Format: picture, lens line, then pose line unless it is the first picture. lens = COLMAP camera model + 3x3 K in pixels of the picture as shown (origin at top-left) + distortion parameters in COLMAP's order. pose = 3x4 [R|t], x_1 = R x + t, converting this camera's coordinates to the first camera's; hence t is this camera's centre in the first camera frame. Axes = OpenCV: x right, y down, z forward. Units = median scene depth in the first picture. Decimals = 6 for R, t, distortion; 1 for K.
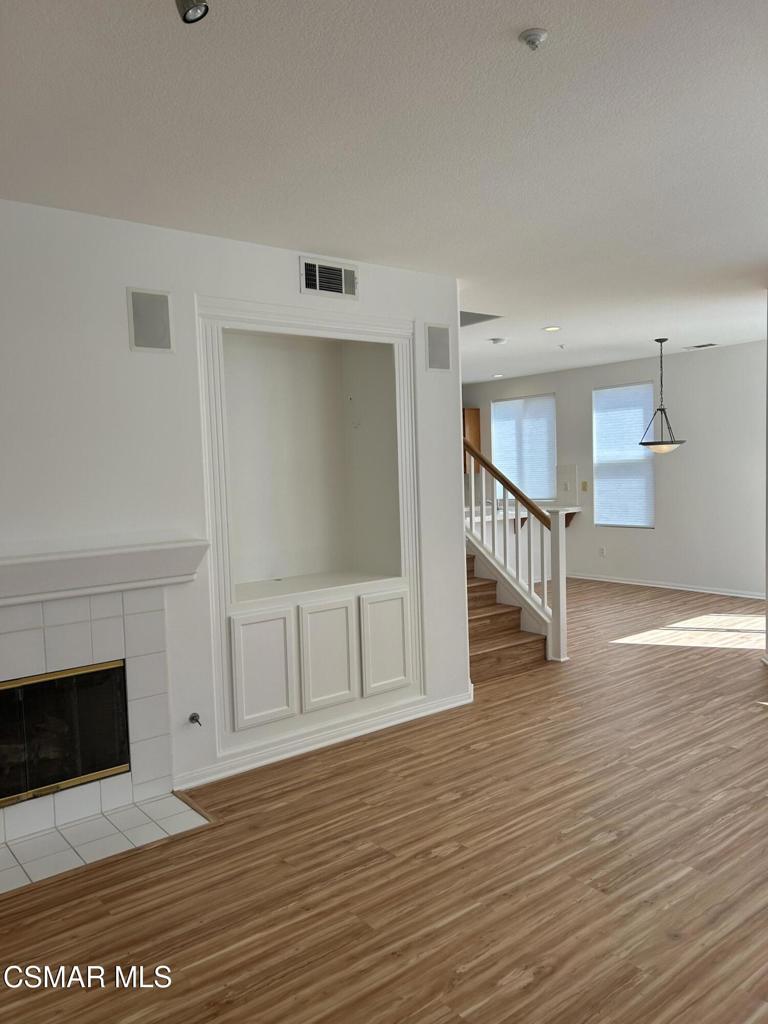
lens RADIAL K [[771.3, 0, 380.7], [0, 771.3, 510.3], [0, 0, 1]] dist [0.010558, -0.020069]
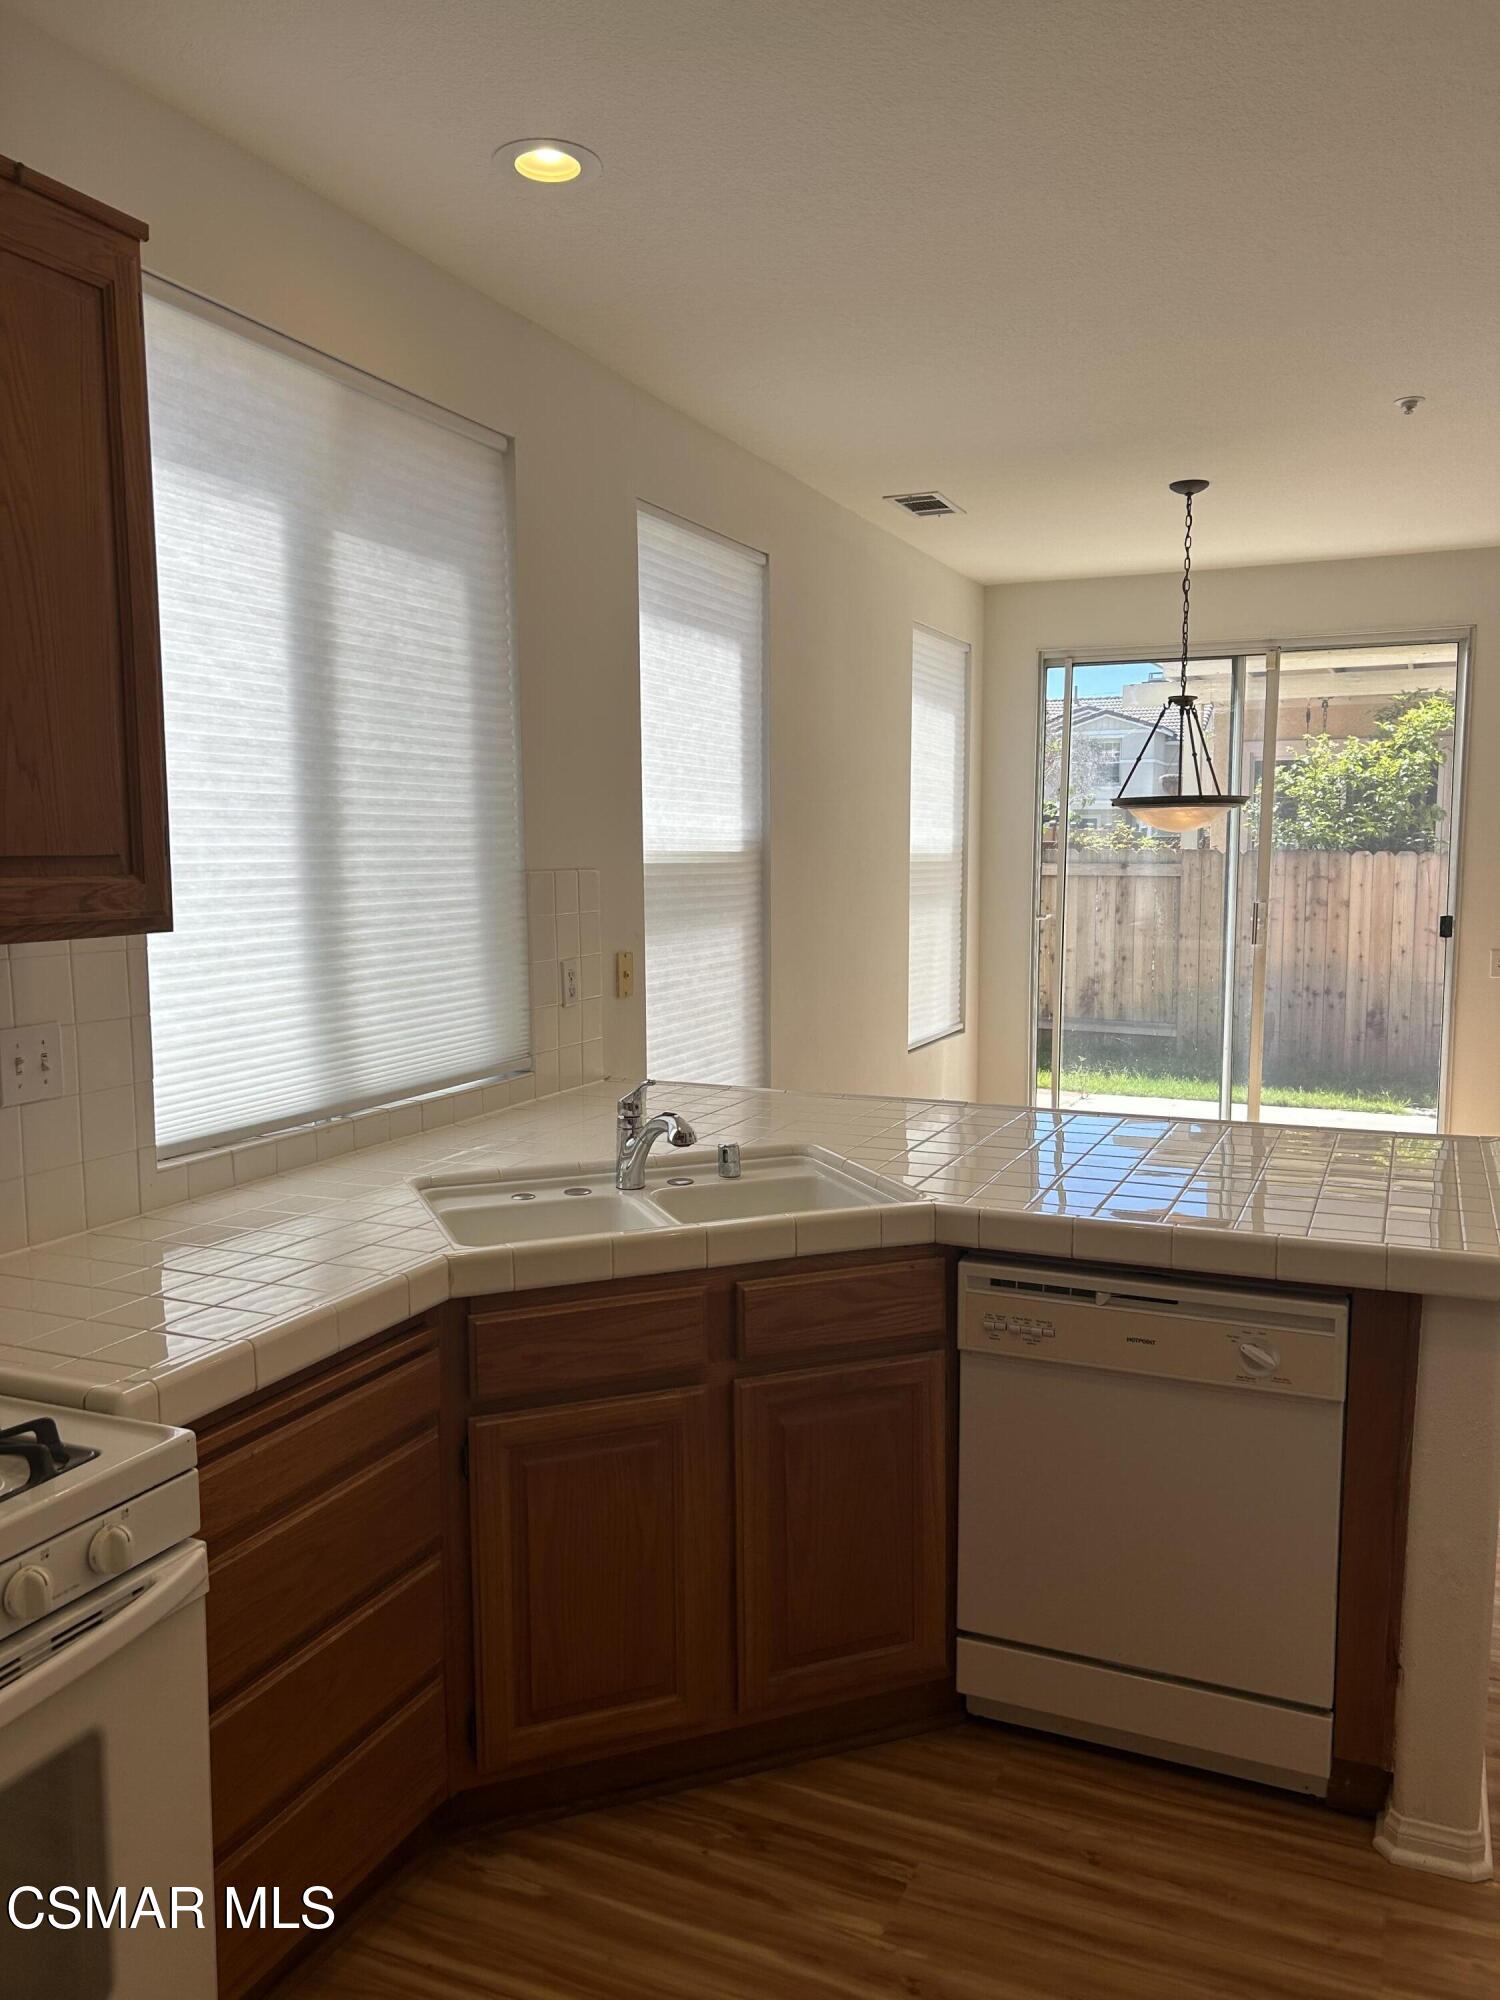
lens RADIAL K [[1506.5, 0, 751.4], [0, 1506.5, 1006.0], [0, 0, 1]] dist [0.010558, -0.020069]
pose [[-0.464183, -0.046140, 0.884537, -0.057511], [0.071096, 0.993479, 0.089132, -0.030873], [-0.882881, 0.104261, -0.457876, 0.638539]]
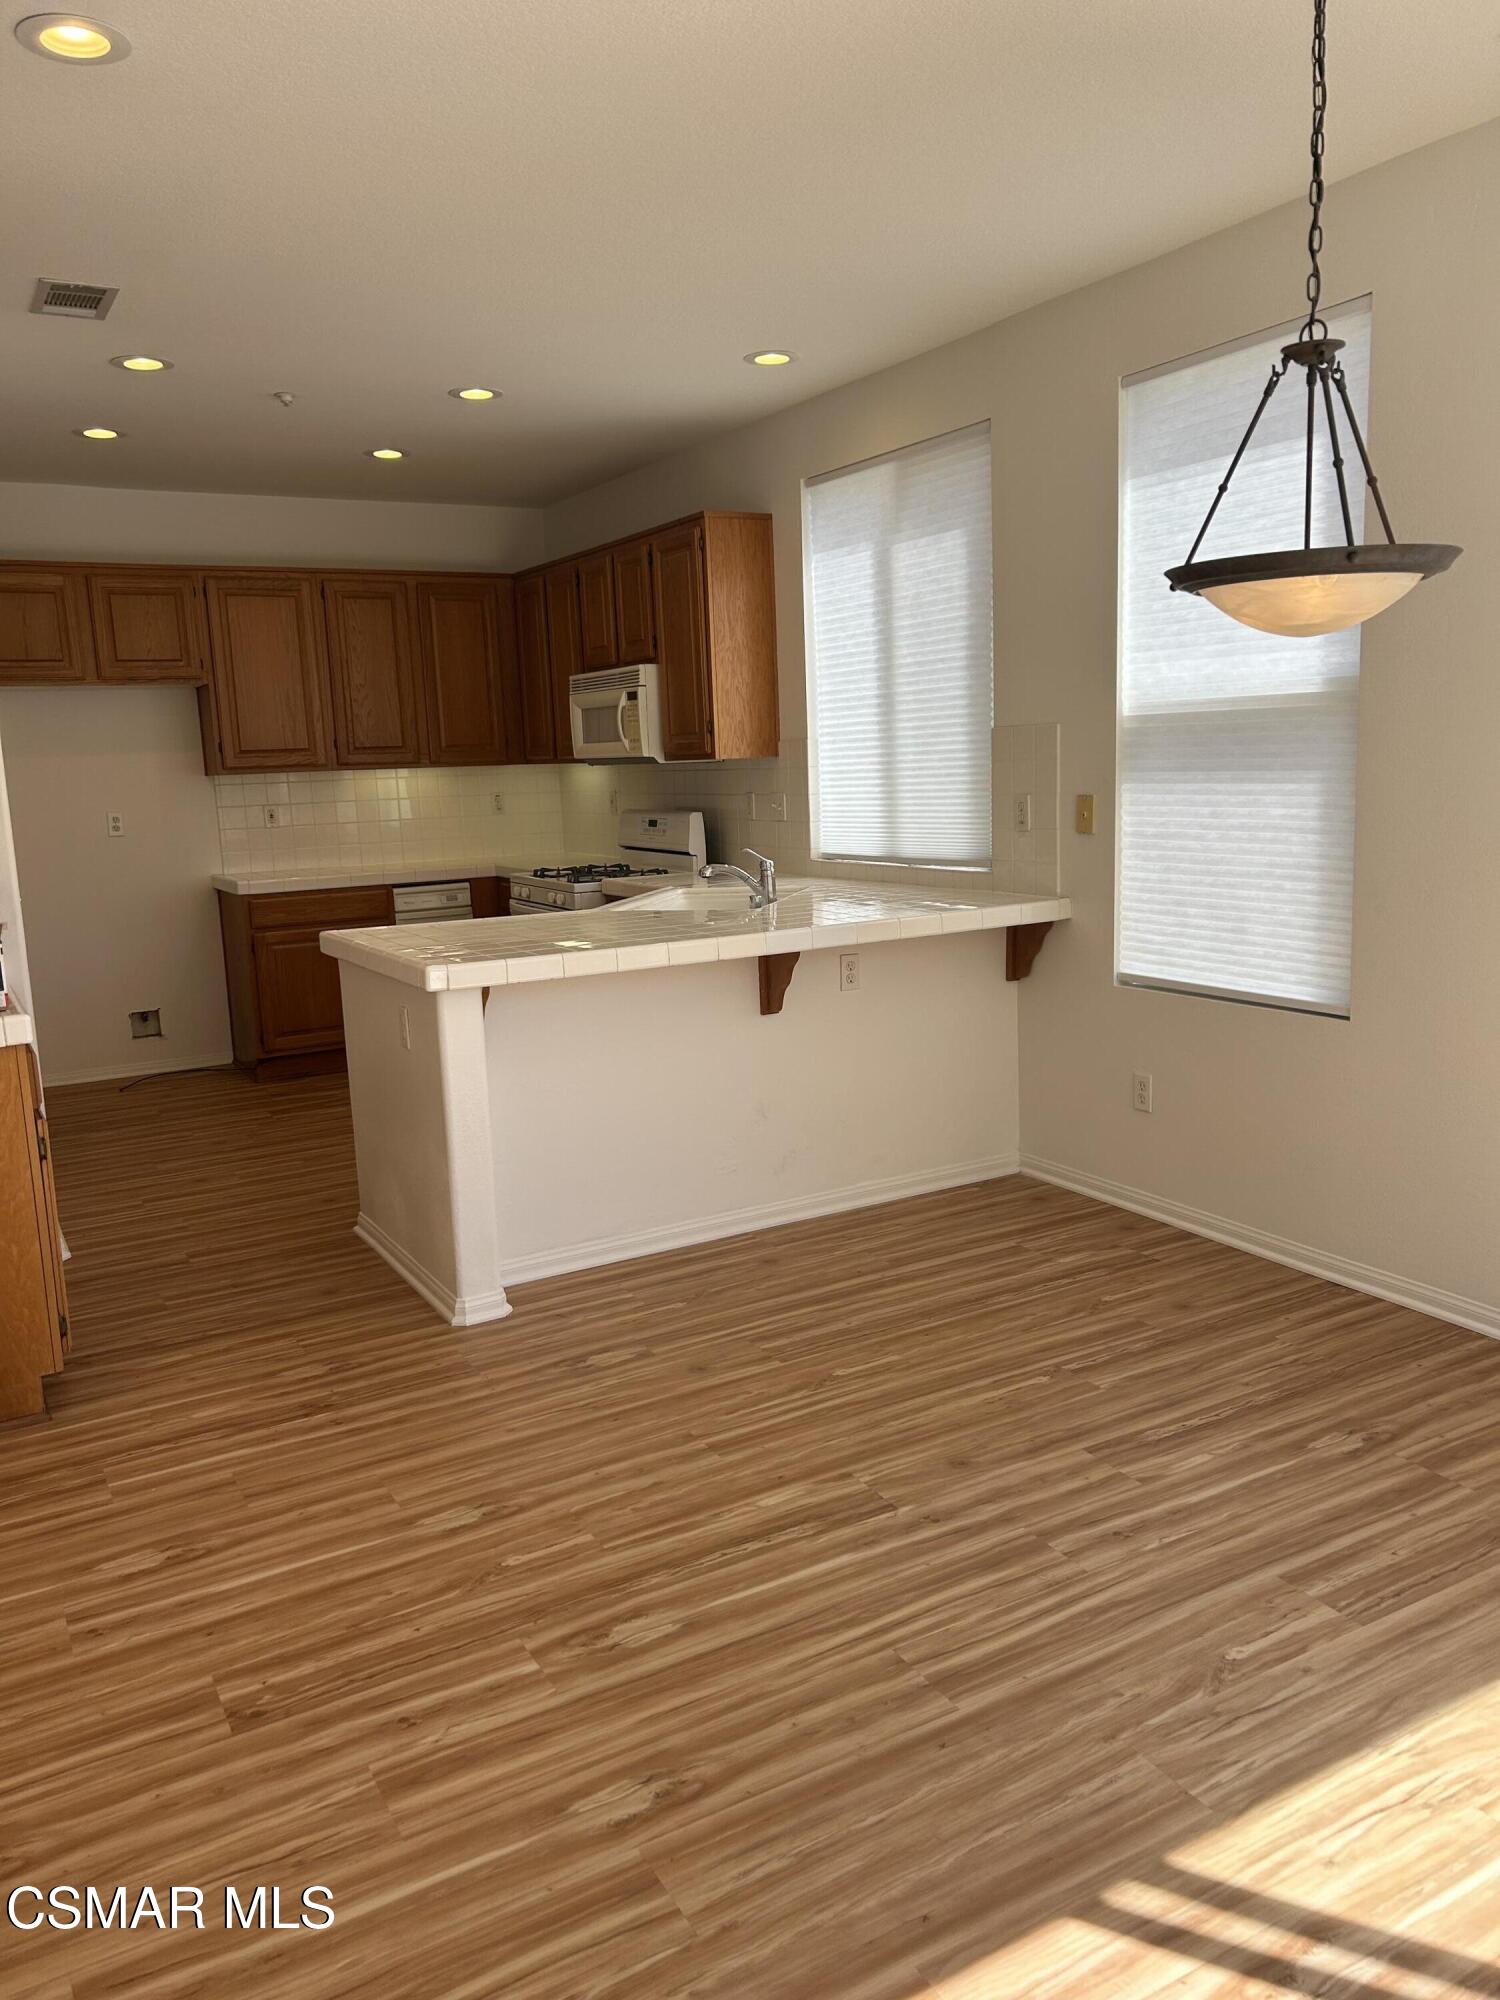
lens RADIAL K [[1506.5, 0, 694.3], [0, 1506.5, 997.3], [0, 0, 1]] dist [0.010558, -0.020069]
pose [[0.982049, 0.027681, -0.186585, 0.129570], [-0.005894, 0.993194, 0.116322, -0.015746], [0.188535, -0.113134, 0.975528, 0.286415]]
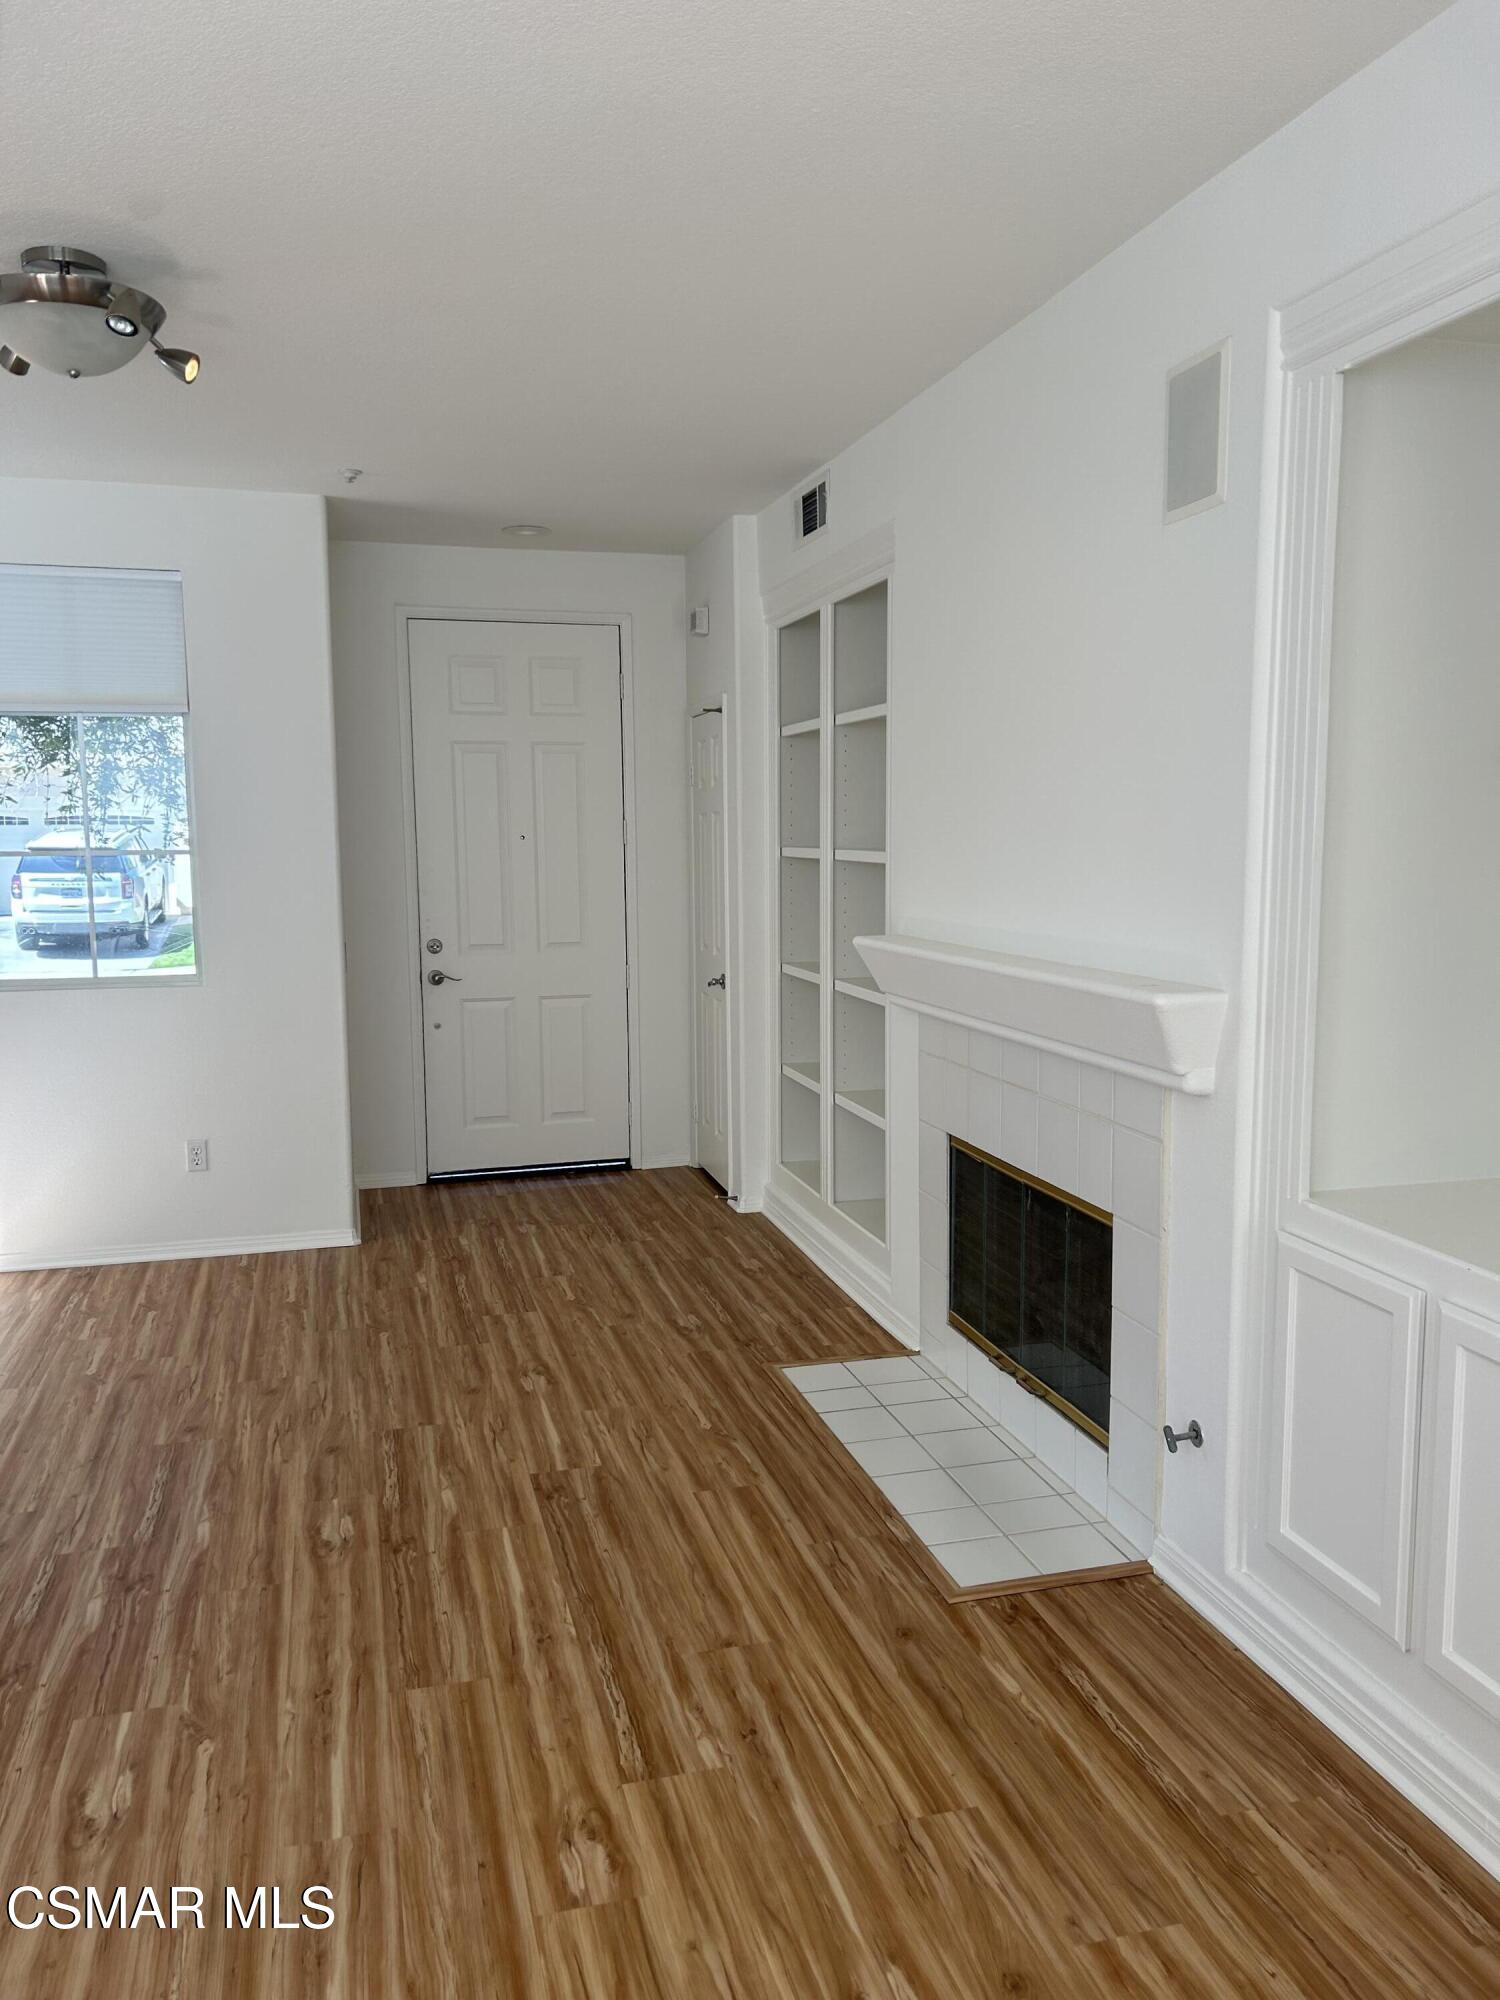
lens RADIAL K [[1506.5, 0, 745.3], [0, 1506.5, 1014.8], [0, 0, 1]] dist [0.010558, -0.020069]
pose [[-0.396981, 0.151642, -0.905213, 0.737958], [-0.035077, 0.983030, 0.180061, -0.108986], [0.917156, 0.103233, -0.384925, 1.493379]]
